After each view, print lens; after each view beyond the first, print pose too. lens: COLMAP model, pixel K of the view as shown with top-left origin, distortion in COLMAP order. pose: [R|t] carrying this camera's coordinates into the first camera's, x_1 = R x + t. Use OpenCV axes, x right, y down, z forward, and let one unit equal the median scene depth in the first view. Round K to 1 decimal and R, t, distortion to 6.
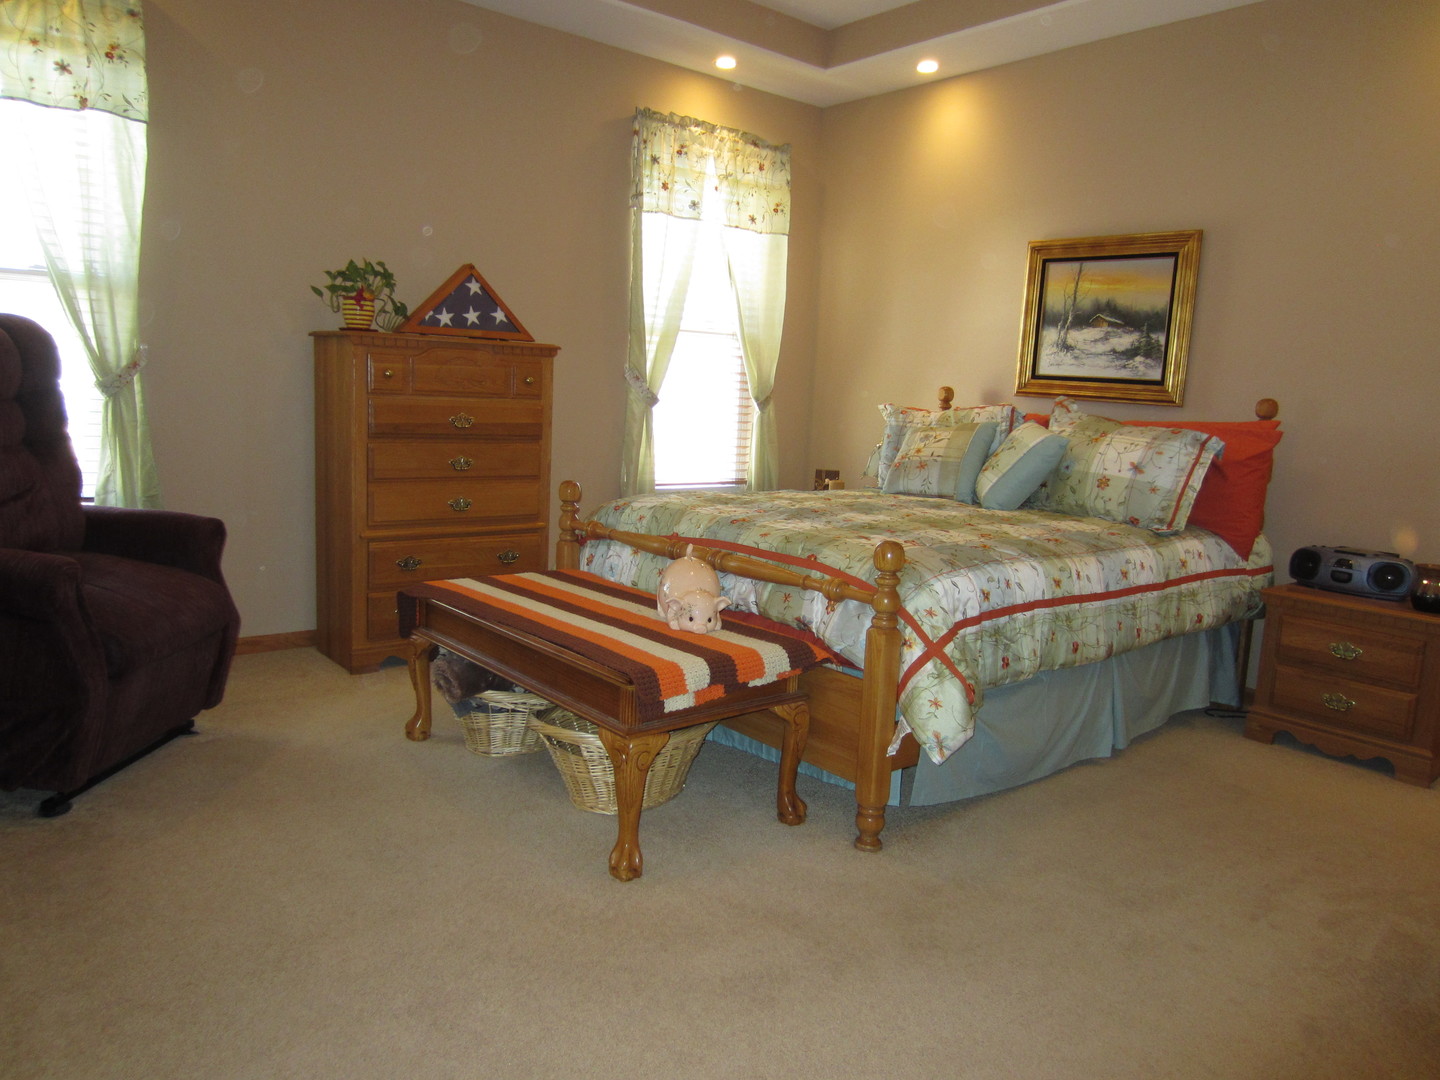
lens RADIAL K [[1021.9, 0, 714.6], [0, 1021.9, 543.5], [0, 0, 1]] dist [-0.002567, -0.004963]
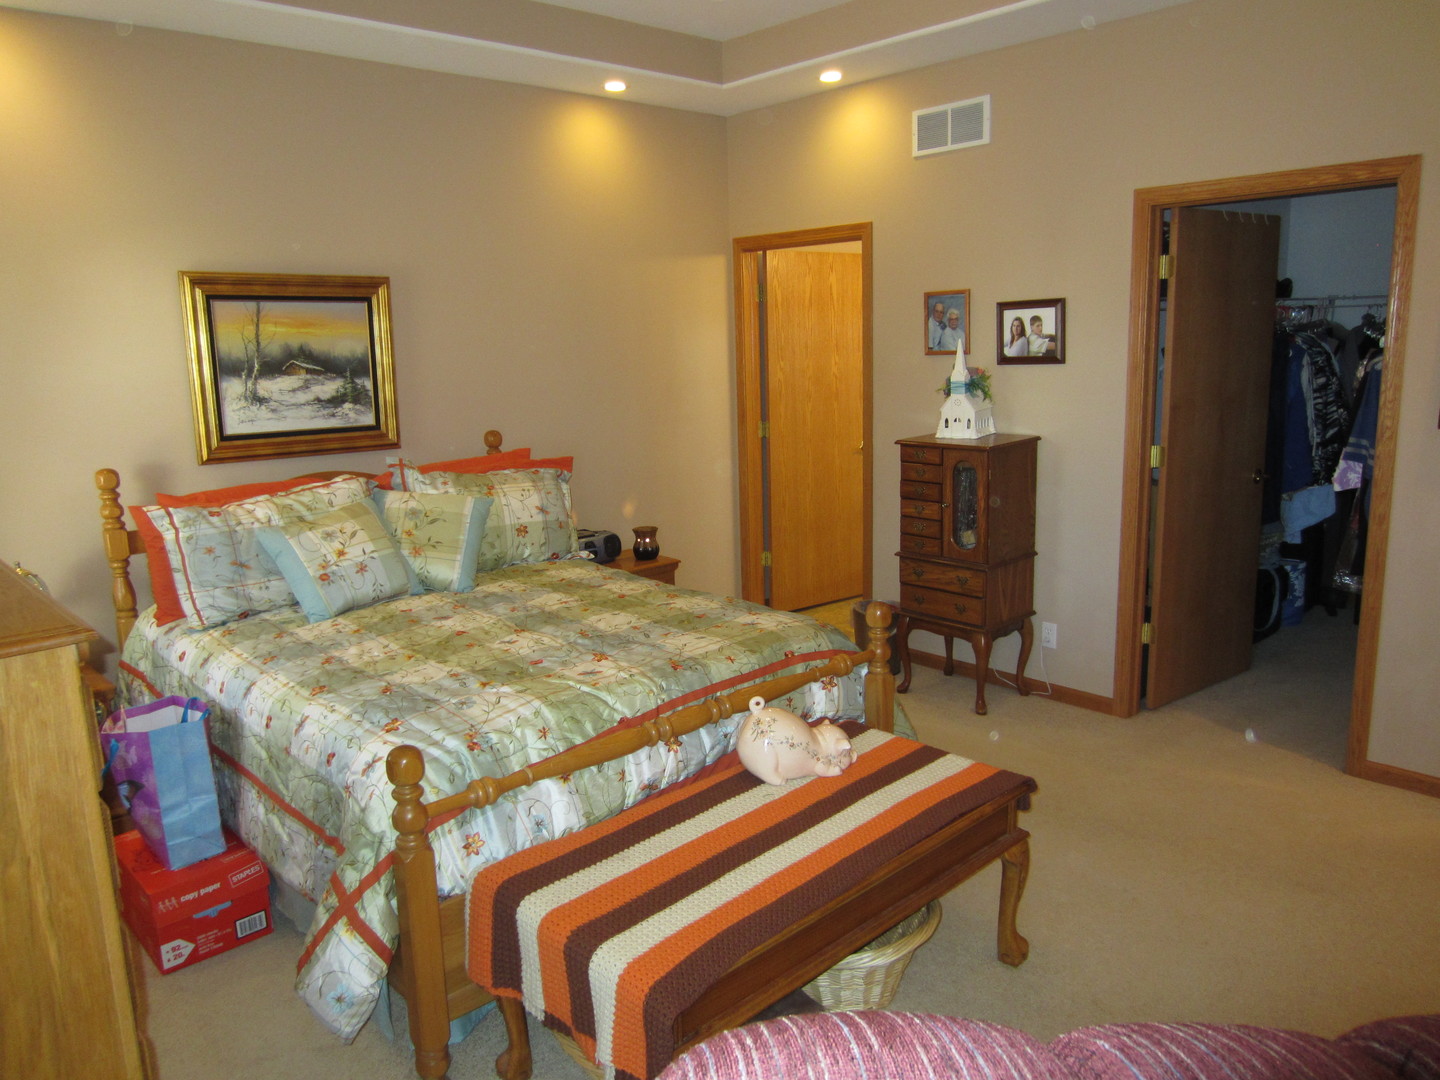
lens RADIAL K [[1021.9, 0, 714.6], [0, 1021.9, 535.3], [0, 0, 1]] dist [-0.002567, -0.004963]
pose [[-0.036326, -0.237052, 0.970818, -0.542500], [0.185076, 0.953058, 0.239641, -0.225221], [-0.982053, 0.188380, 0.009252, 0.659324]]
